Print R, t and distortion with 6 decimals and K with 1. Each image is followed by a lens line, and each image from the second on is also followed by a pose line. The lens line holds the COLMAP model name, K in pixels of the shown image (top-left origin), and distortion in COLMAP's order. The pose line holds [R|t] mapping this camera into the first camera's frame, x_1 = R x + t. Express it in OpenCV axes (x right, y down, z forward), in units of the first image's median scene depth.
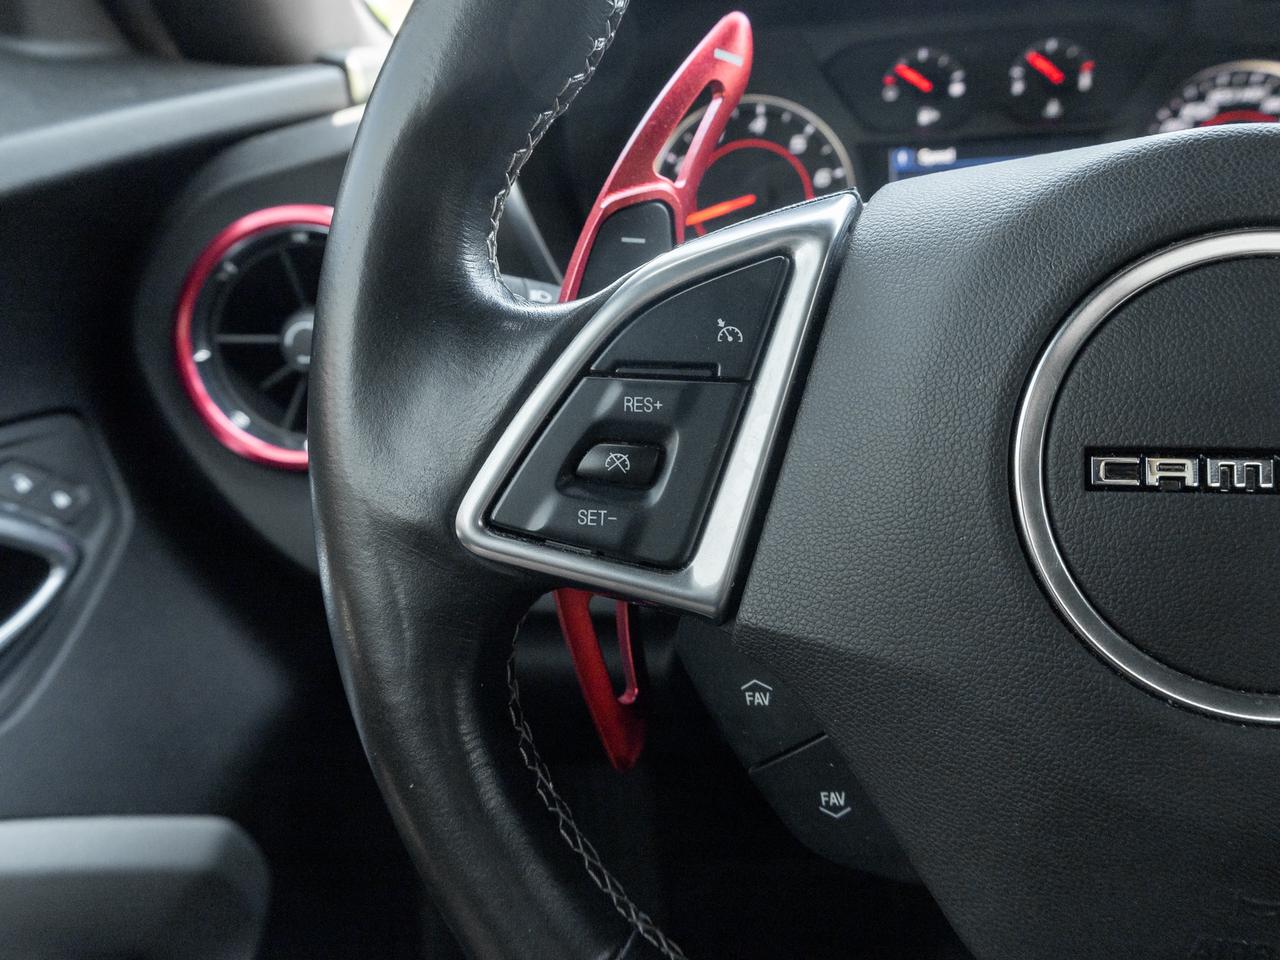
lens RADIAL K [[1437.4, 0, 640.0], [0, 1437.4, 480.0], [0, 0, 1]] dist [-0.009332, -0.013824]
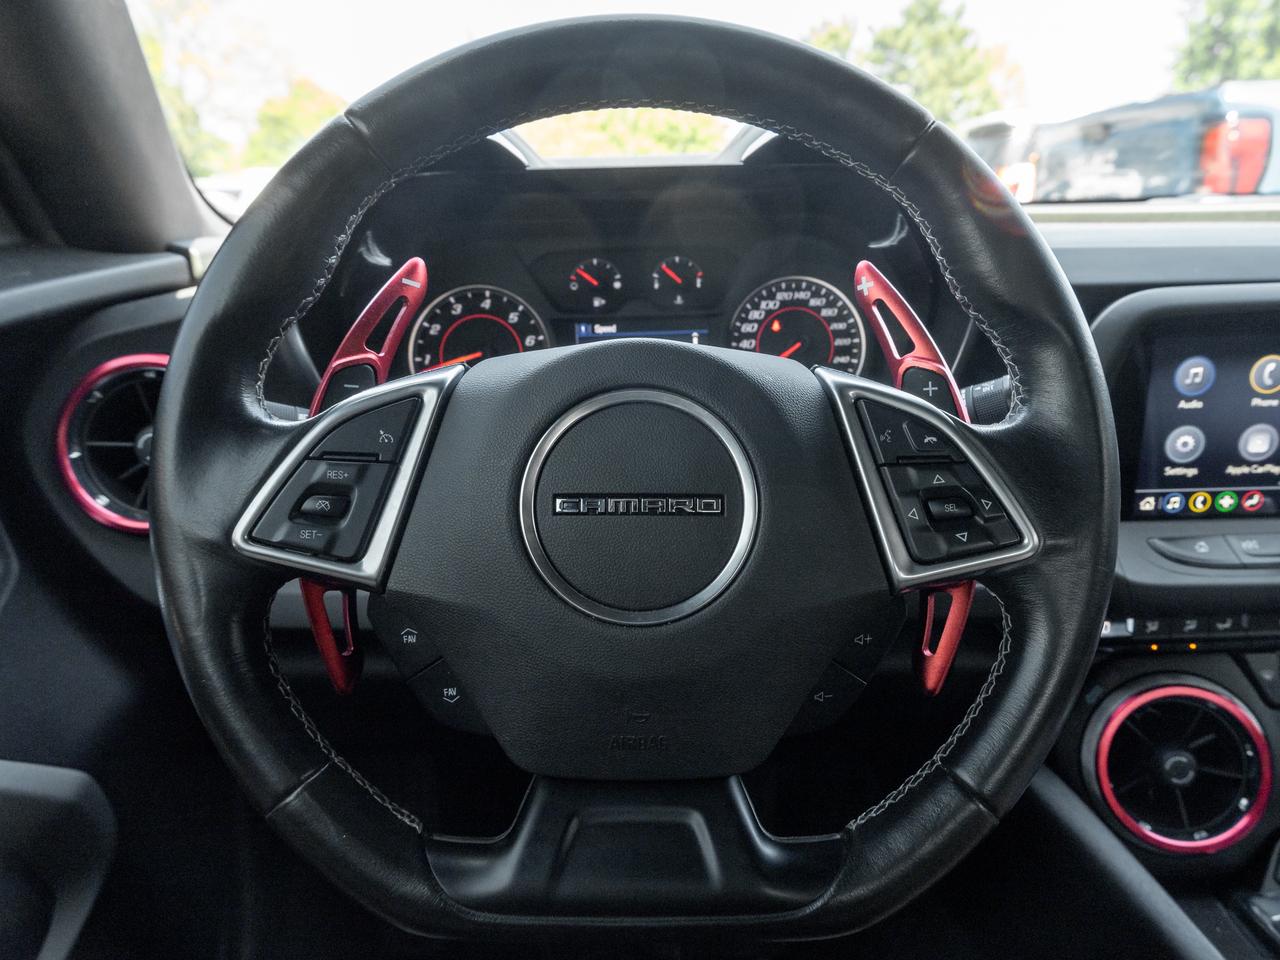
lens RADIAL K [[1089.4, 0, 640.0], [0, 1089.4, 480.0], [0, 0, 1]] dist [-0.001279, -0.000249]
pose [[0.982091, 0.003761, 0.188368, 0.109571], [0.009933, 0.997377, -0.071699, 0.054483], [-0.188144, 0.072286, 0.979478, -0.424636]]
